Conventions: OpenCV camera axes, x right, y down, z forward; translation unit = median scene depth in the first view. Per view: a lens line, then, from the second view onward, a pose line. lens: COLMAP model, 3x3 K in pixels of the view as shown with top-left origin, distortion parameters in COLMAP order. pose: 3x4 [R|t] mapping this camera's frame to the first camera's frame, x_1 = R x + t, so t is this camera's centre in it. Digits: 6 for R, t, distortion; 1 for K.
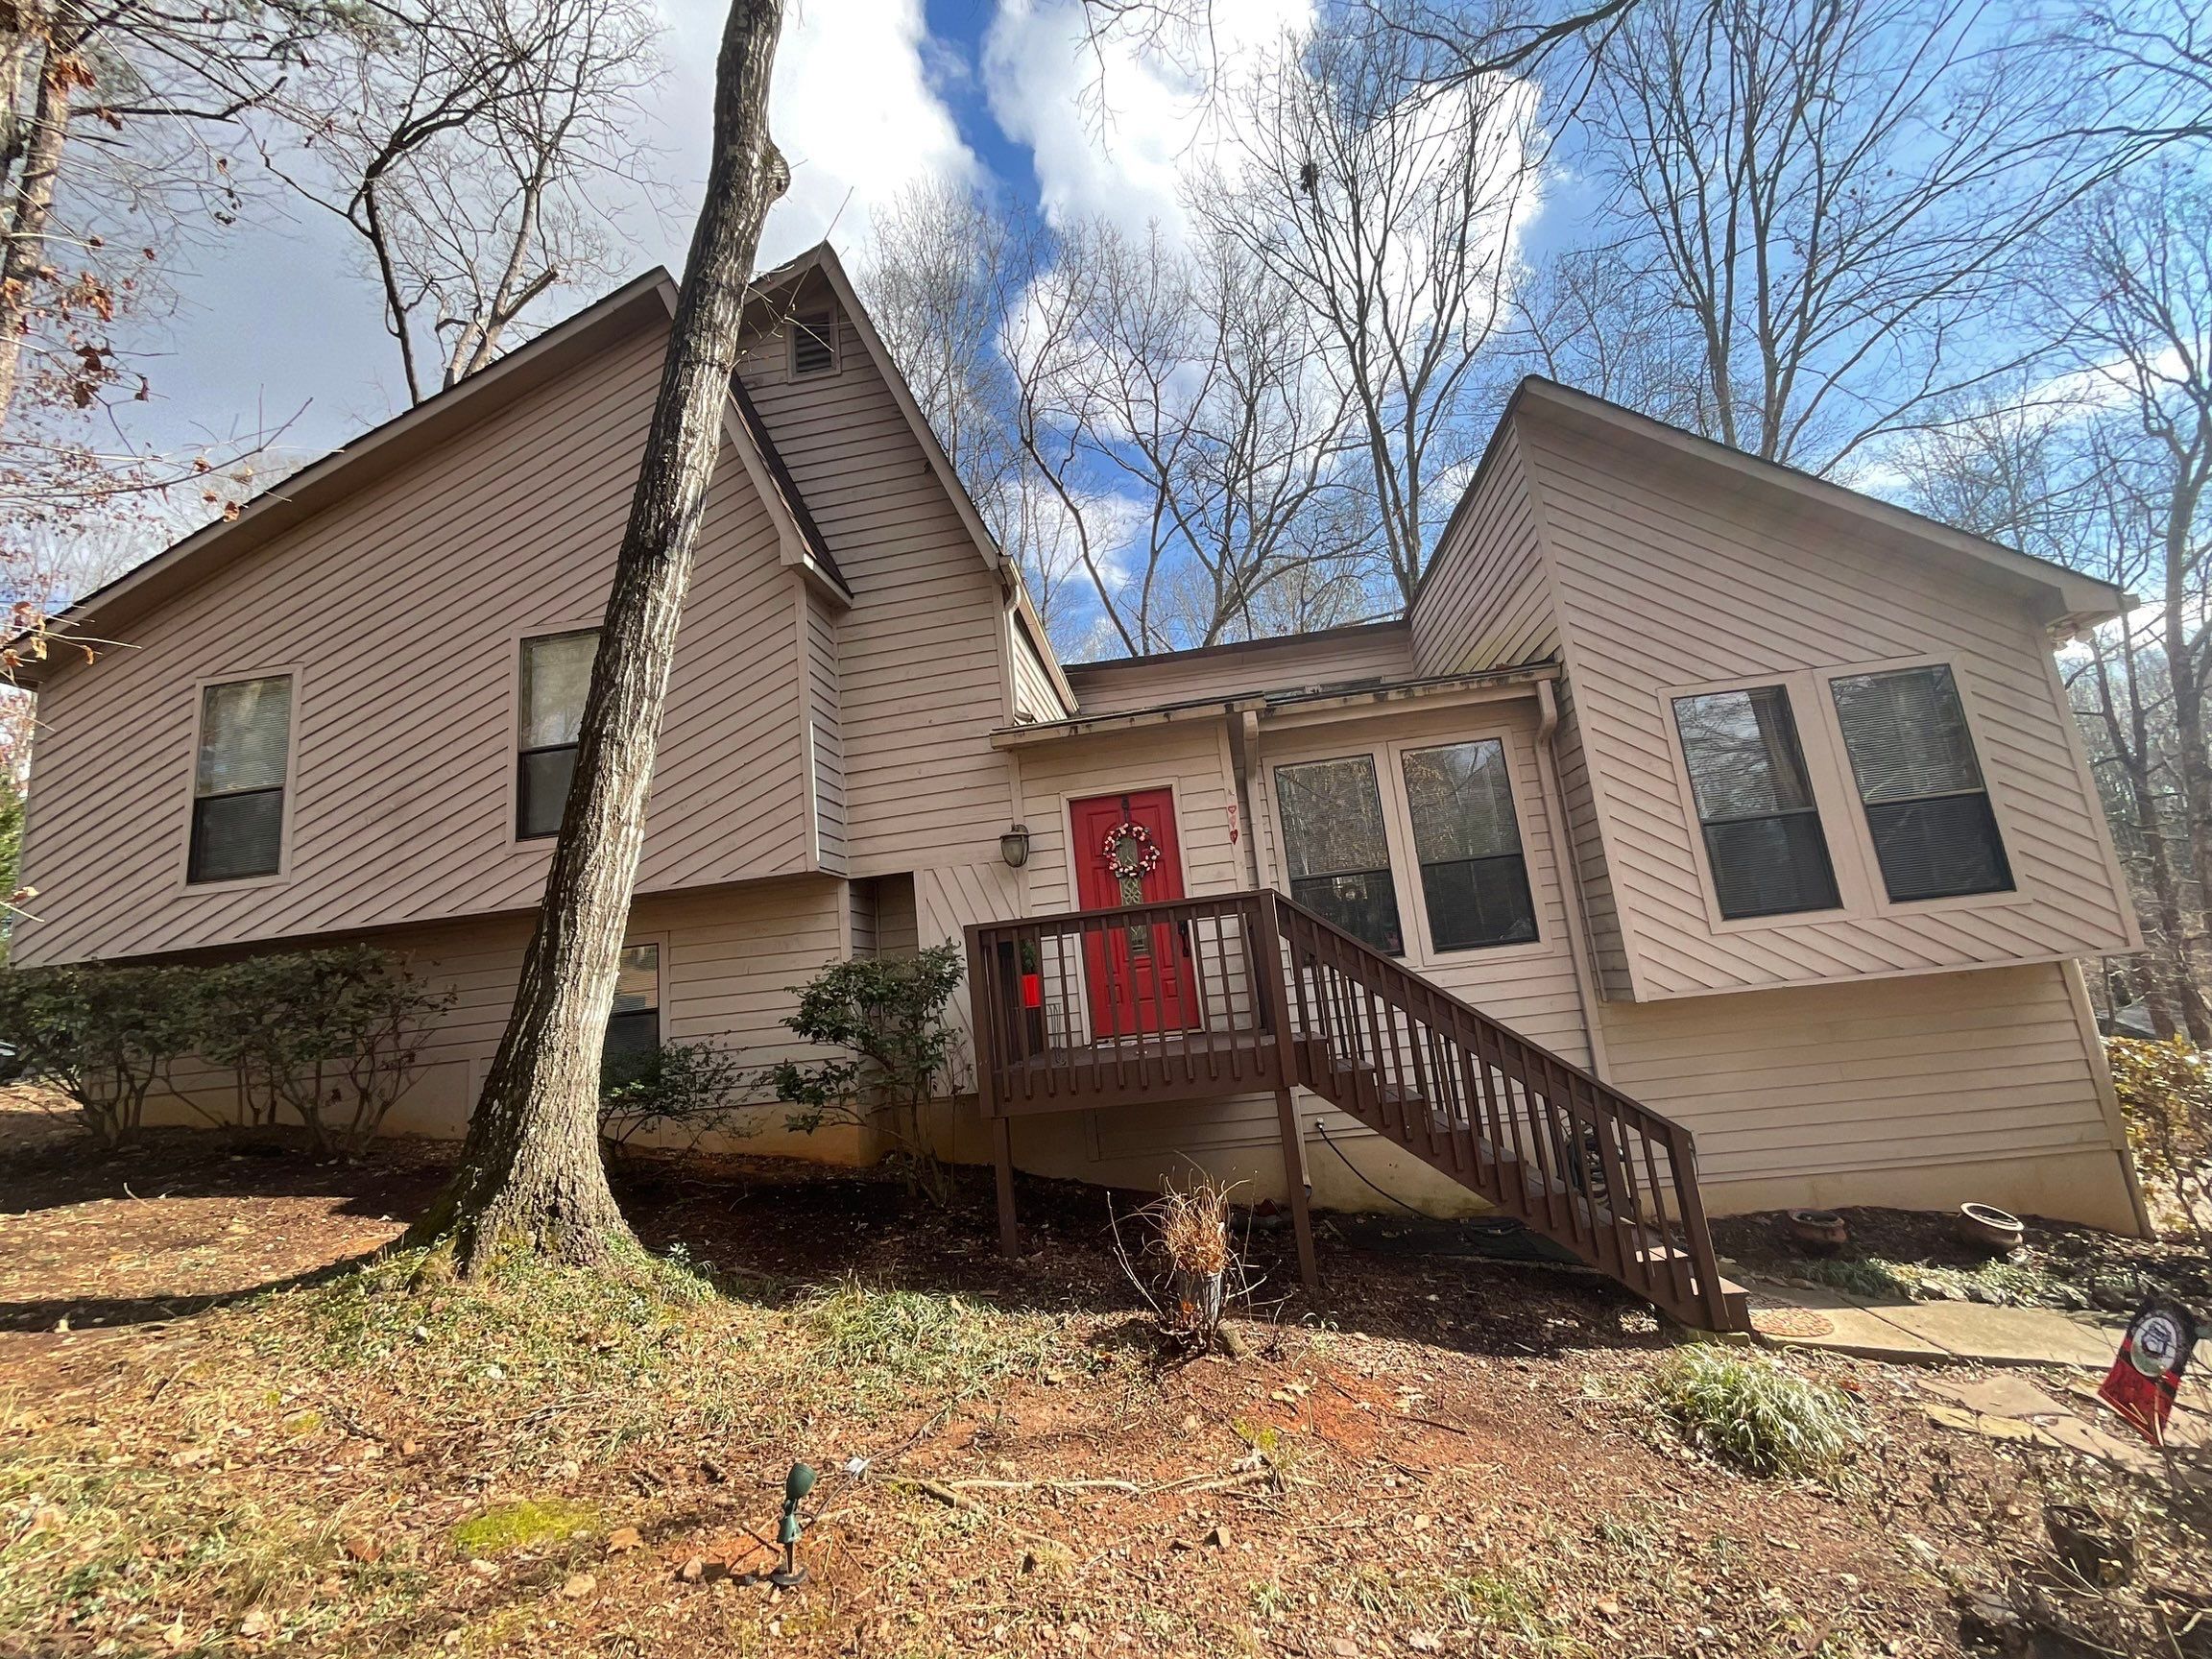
lens RADIAL K [[892.6, 0, 1101.6], [0, 892.6, 826.1], [0, 0, 1]] dist [-0.000990, -0.000769]
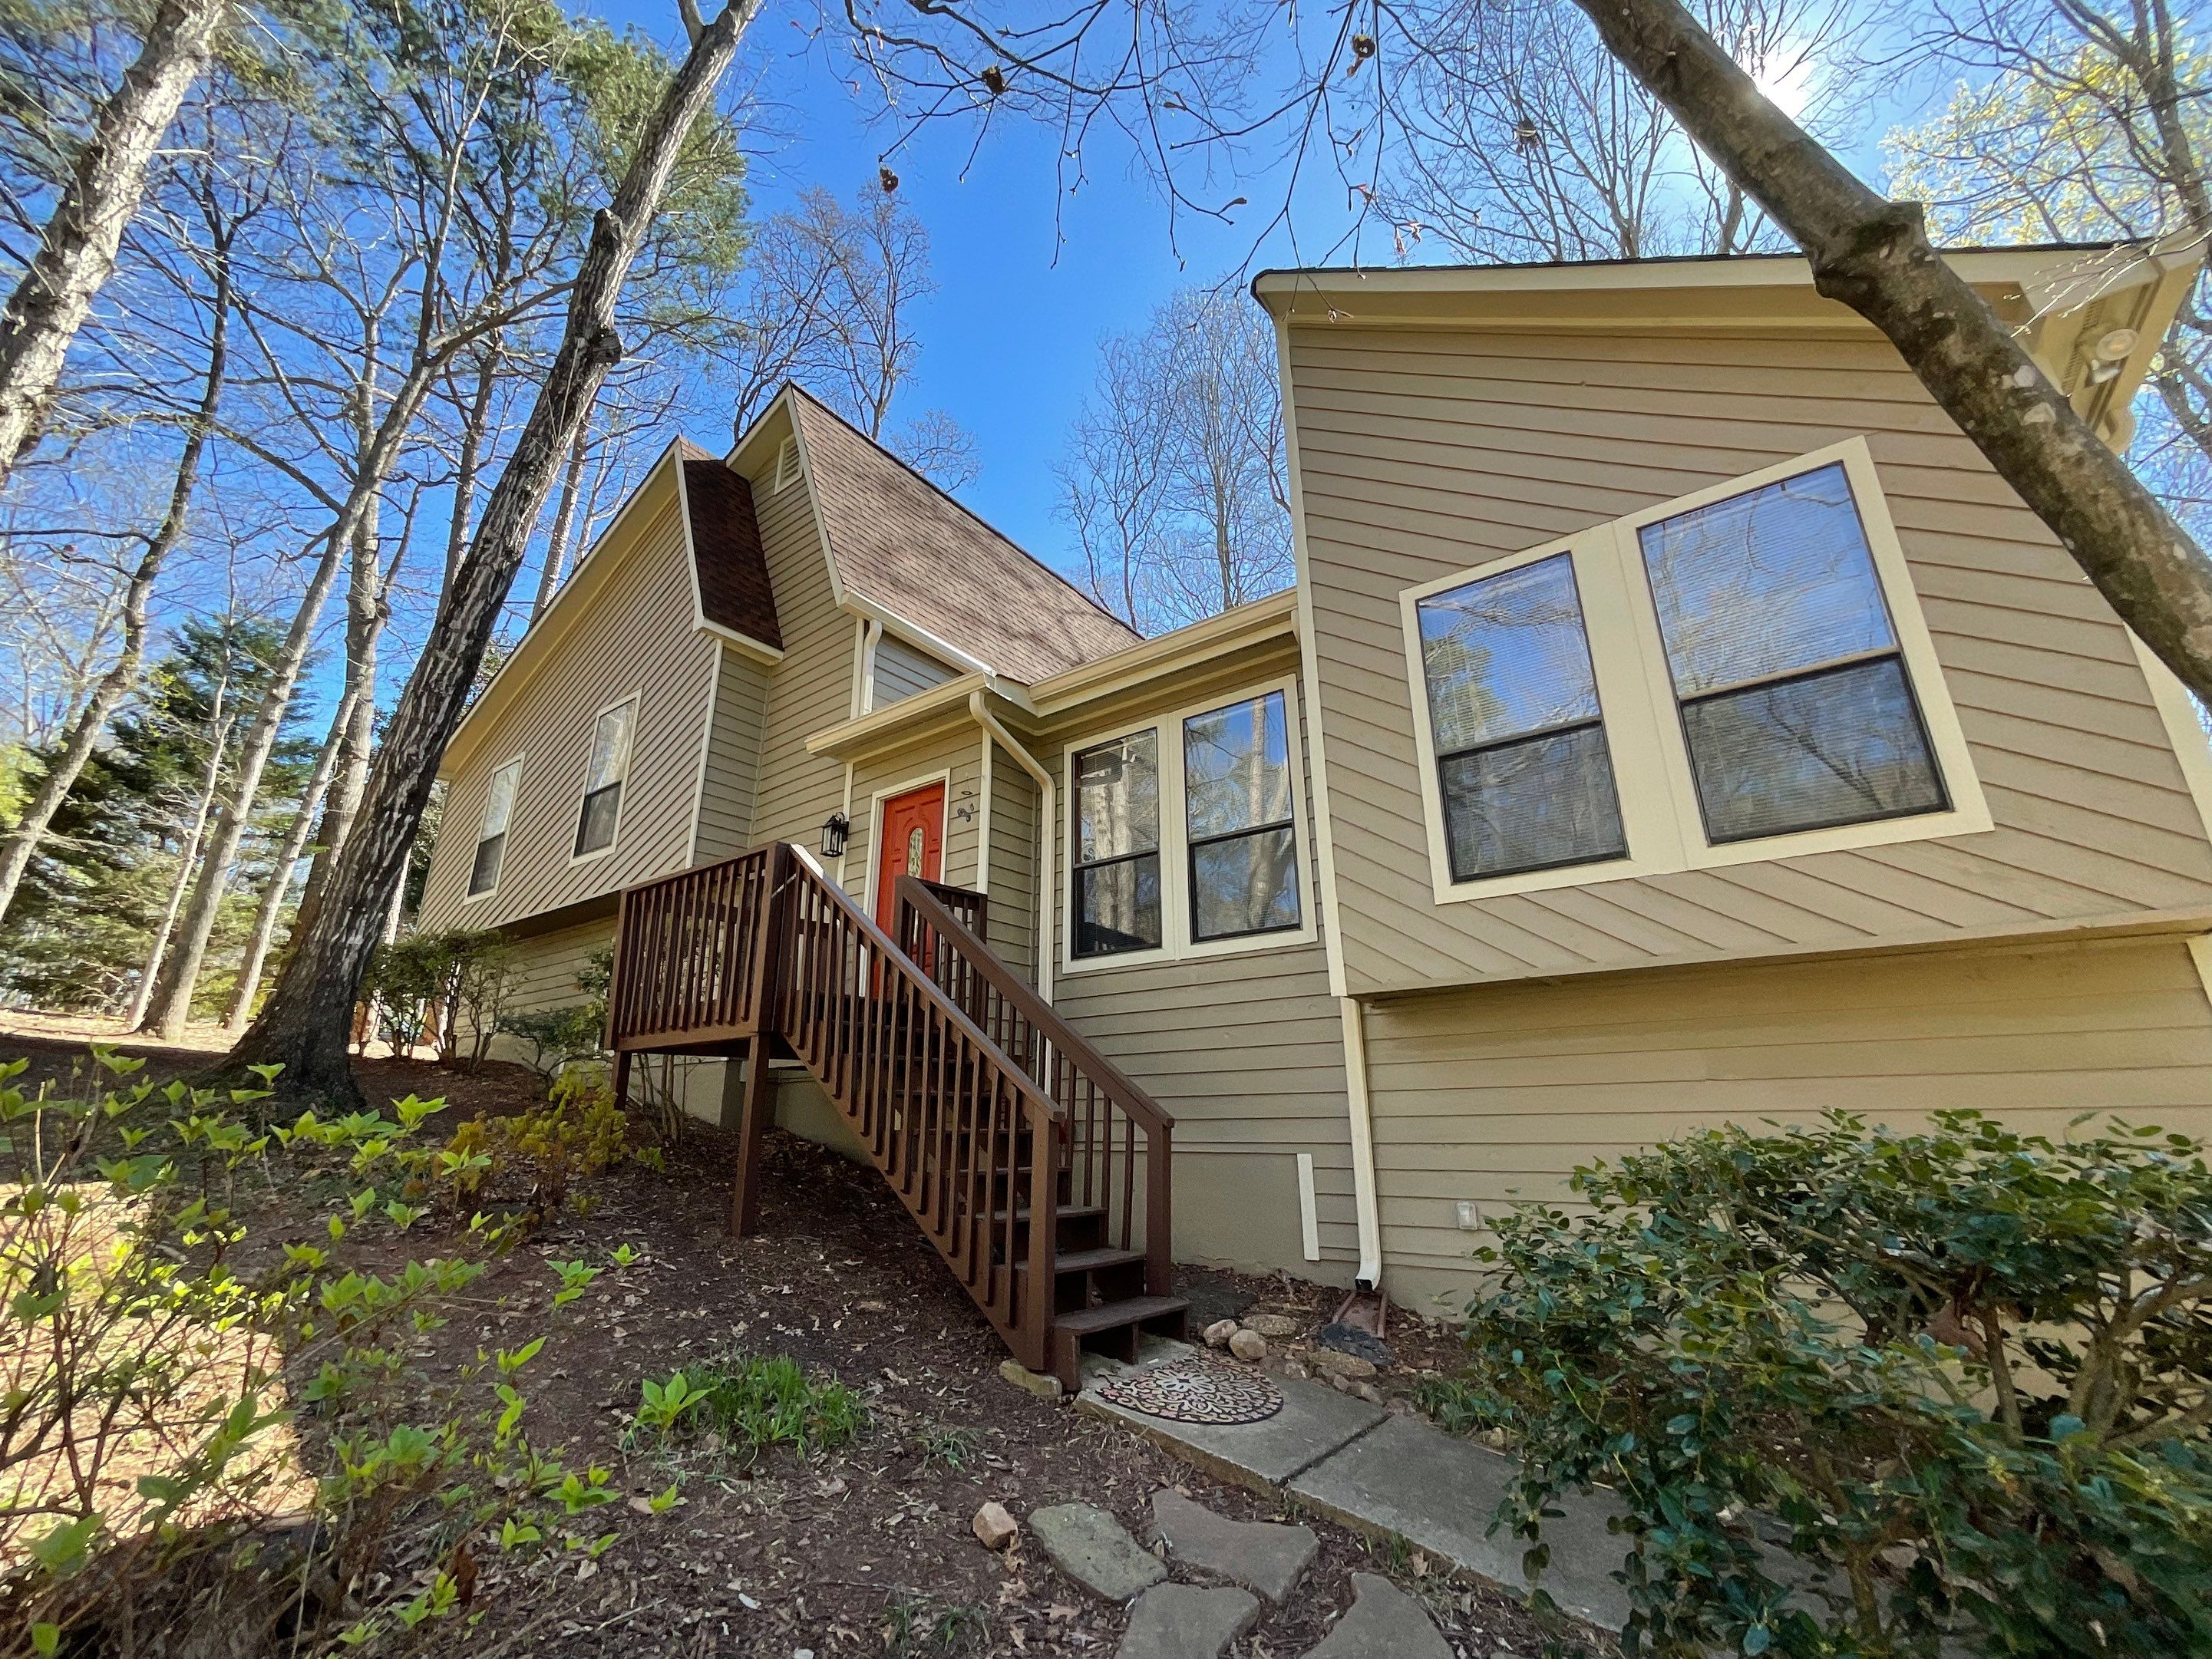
lens RADIAL K [[892.5, 0, 1101.6], [0, 892.5, 826.1], [0, 0, 1]] dist [-0.000990, -0.000769]
pose [[0.859605, -0.062735, -0.507093, 0.305590], [0.012546, 0.994726, -0.101796, 0.047531], [0.510805, 0.081143, 0.855859, 0.089475]]
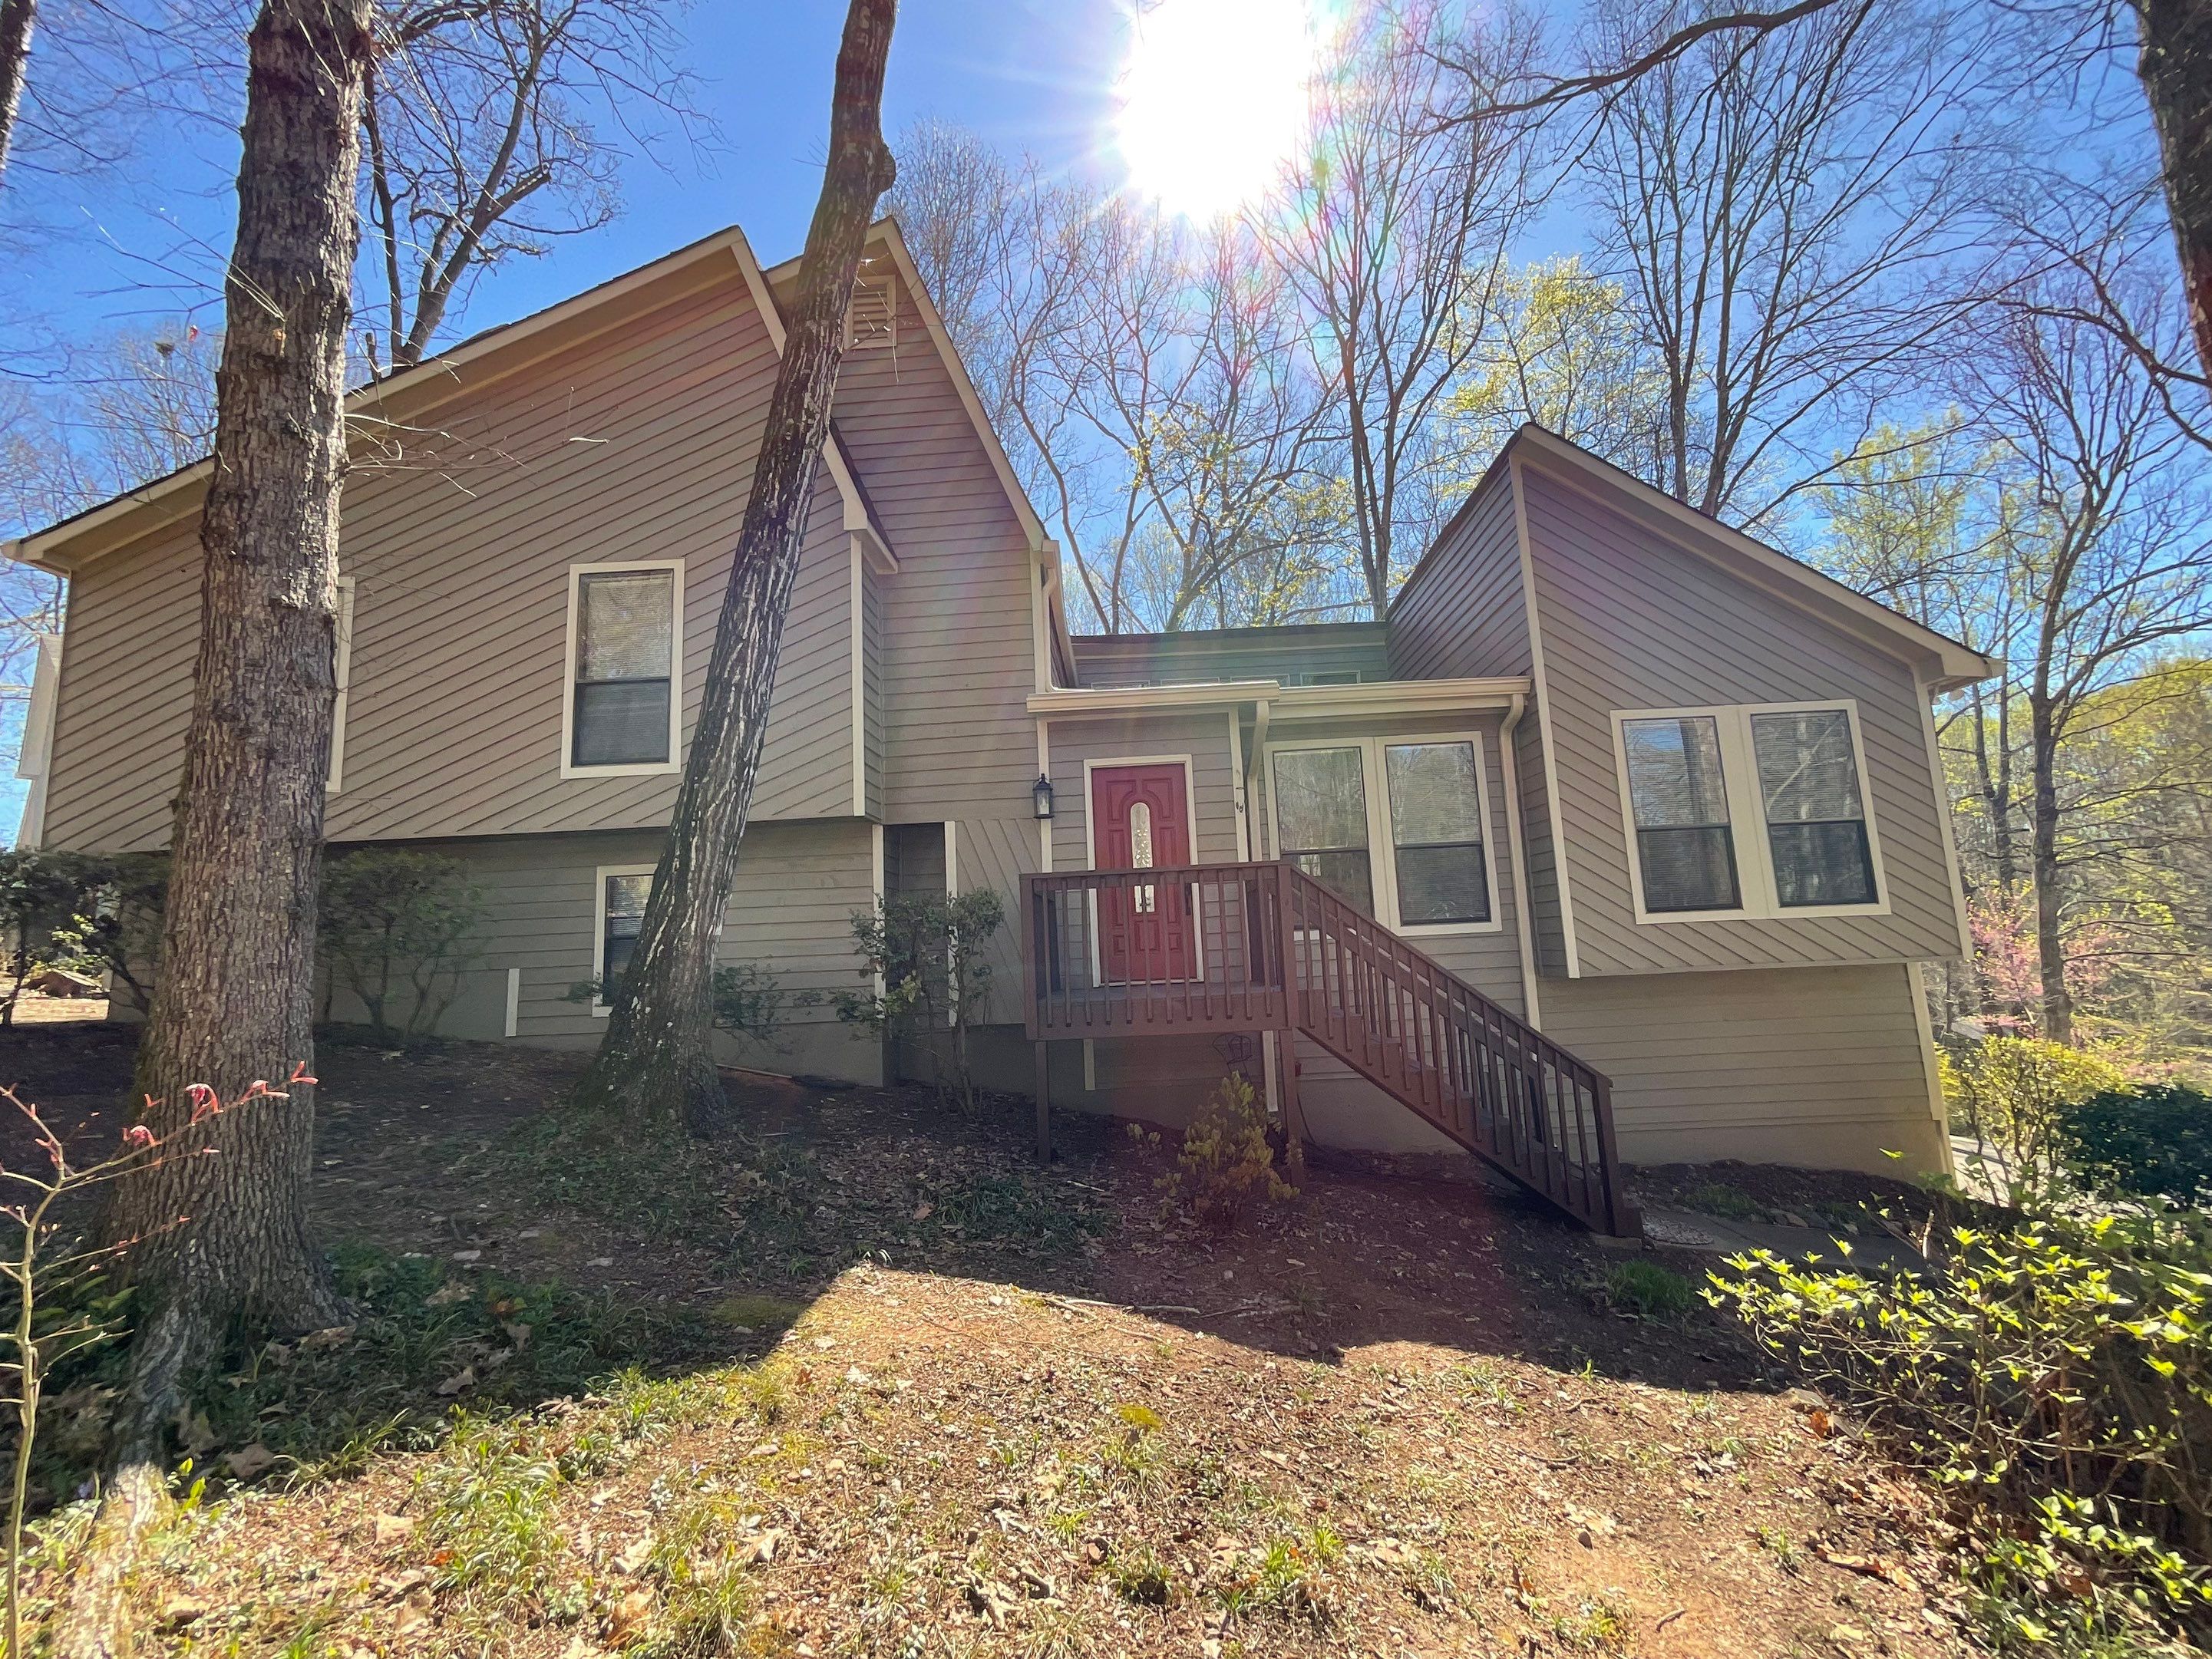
lens RADIAL K [[887.1, 0, 1106.0], [0, 887.1, 829.5], [0, 0, 1]] dist [-0.002715, 0.000476]
pose [[0.994718, 0.070560, 0.074551, -0.038396], [-0.073852, 0.996369, 0.042368, -0.000416], [-0.071291, -0.047650, 0.996317, -0.039745]]
